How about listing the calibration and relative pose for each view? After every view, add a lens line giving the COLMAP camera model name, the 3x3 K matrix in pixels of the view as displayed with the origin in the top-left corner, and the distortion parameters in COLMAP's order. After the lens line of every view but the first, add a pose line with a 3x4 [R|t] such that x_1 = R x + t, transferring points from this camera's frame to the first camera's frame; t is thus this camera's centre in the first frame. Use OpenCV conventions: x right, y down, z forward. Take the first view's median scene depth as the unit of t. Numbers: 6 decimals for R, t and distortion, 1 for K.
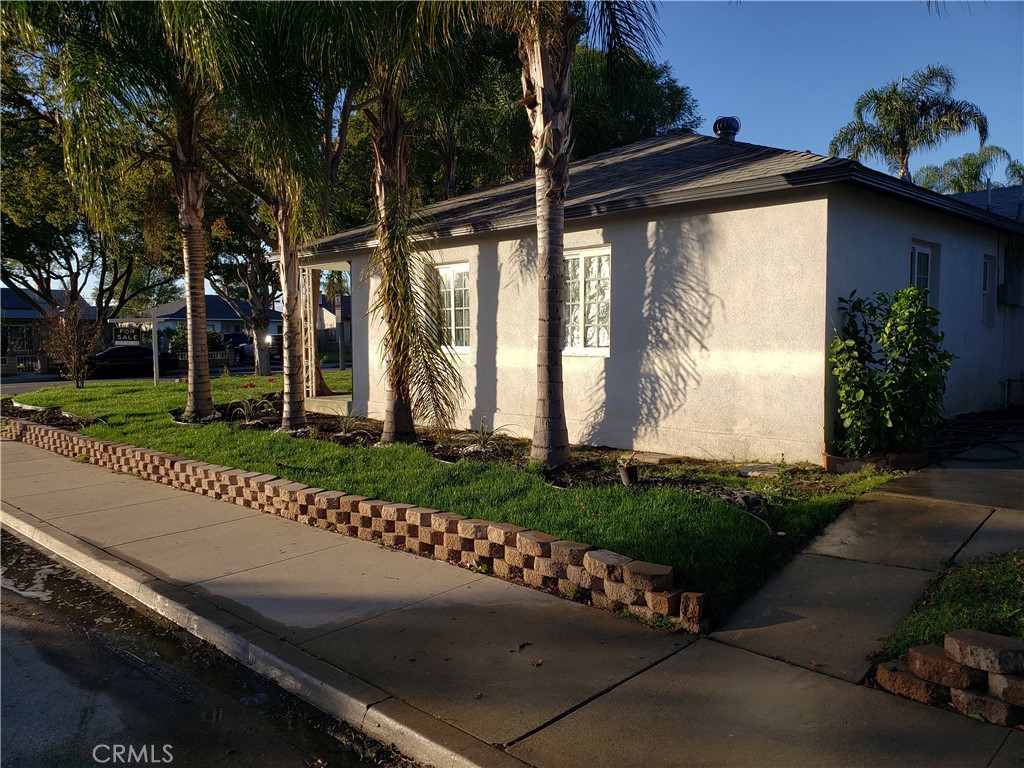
lens RADIAL K [[775.5, 0, 493.0], [0, 775.5, 367.5], [0, 0, 1]] dist [0.089918, -0.040135]
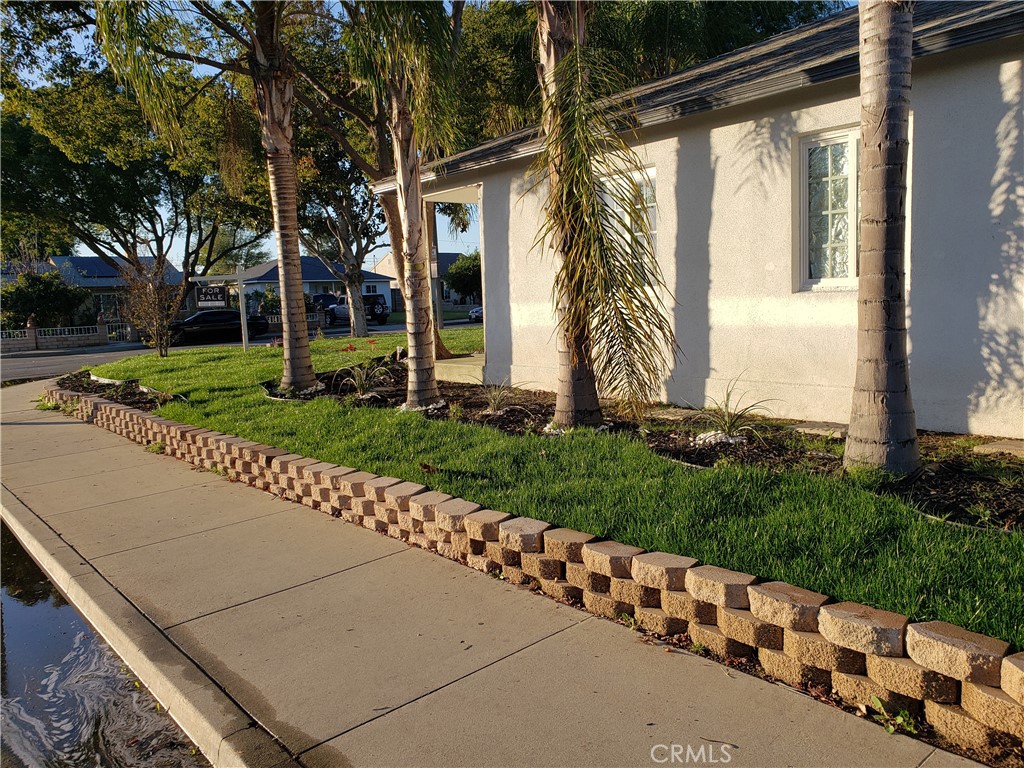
lens RADIAL K [[775.5, 0, 522.3], [0, 775.5, 343.9], [0, 0, 1]] dist [0.089918, -0.040135]
pose [[0.997207, -0.031953, -0.067503, -0.138721], [0.033835, 0.999065, 0.026923, 0.003963], [0.066580, -0.029132, 0.997356, 0.338385]]
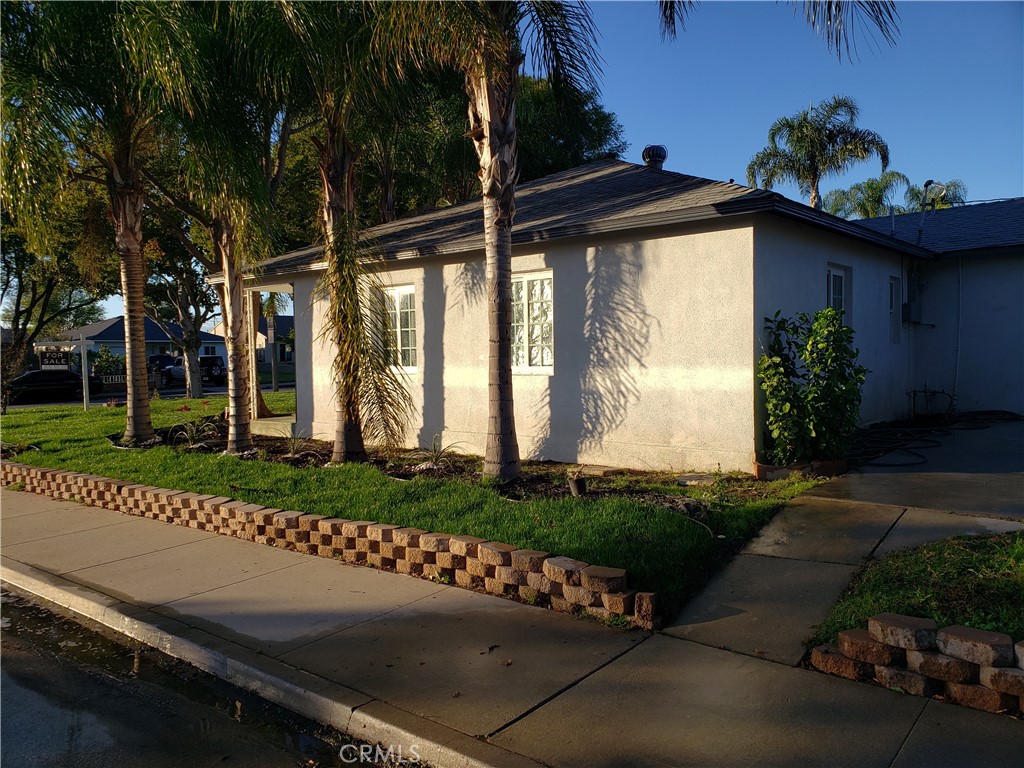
lens RADIAL K [[775.5, 0, 483.8], [0, 775.5, 373.0], [0, 0, 1]] dist [0.089918, -0.040135]
pose [[0.996868, -0.014136, 0.077807, -0.026109], [0.015363, 0.999767, -0.015191, -0.002162], [-0.077574, 0.016339, 0.996853, -0.036635]]
